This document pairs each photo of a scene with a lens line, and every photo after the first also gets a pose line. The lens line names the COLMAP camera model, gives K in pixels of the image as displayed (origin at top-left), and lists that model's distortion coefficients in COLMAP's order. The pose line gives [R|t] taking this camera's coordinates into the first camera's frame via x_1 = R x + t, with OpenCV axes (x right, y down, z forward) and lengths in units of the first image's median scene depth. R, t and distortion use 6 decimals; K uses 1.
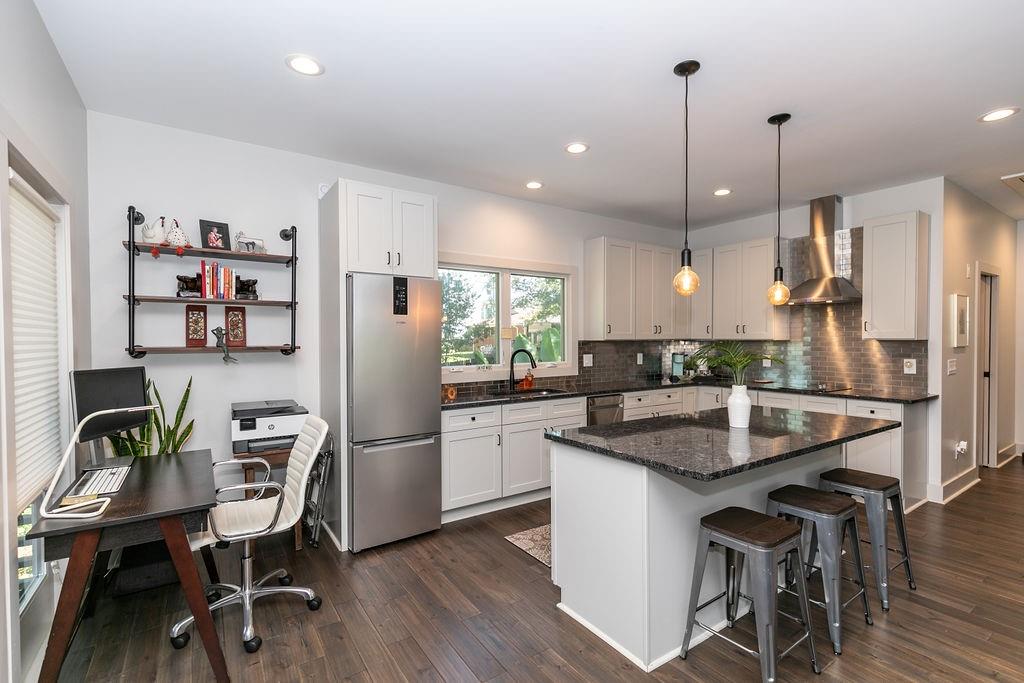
lens RADIAL K [[464.0, 0, 512.0], [0, 464.0, 341.5], [0, 0, 1]] dist [0.002825, 0.000122]
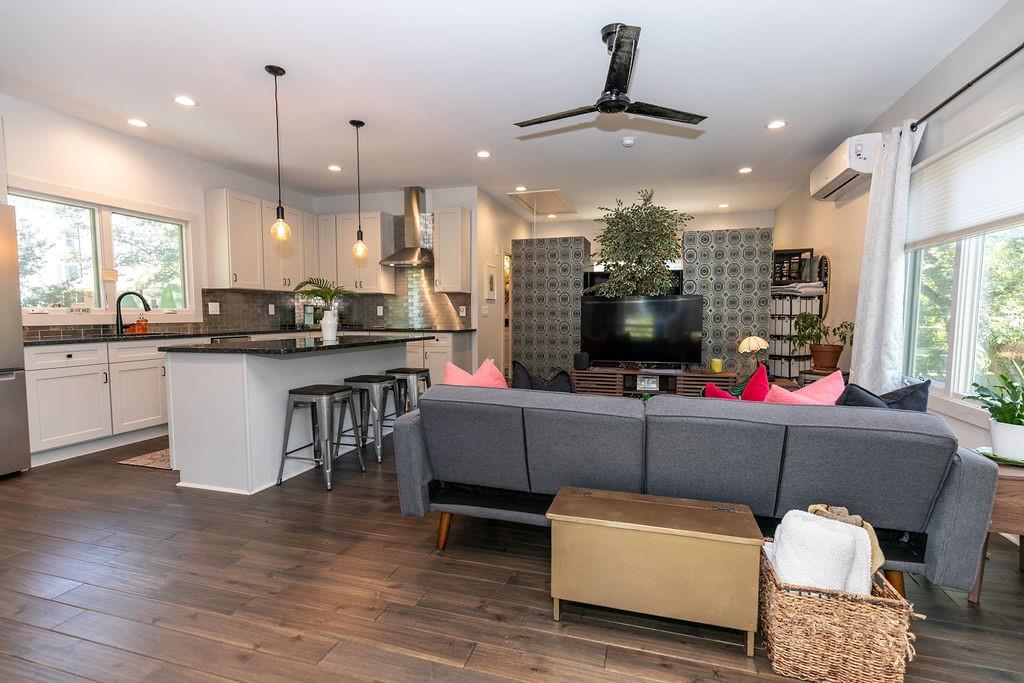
lens RADIAL K [[477.2, 0, 510.7], [0, 477.2, 343.8], [0, 0, 1]] dist [0.011010, 0.000683]
pose [[0.773197, -0.039251, 0.632950, -0.005421], [0.000712, 0.998136, 0.061027, 0.065901], [-0.634165, -0.046736, 0.771784, -0.298663]]
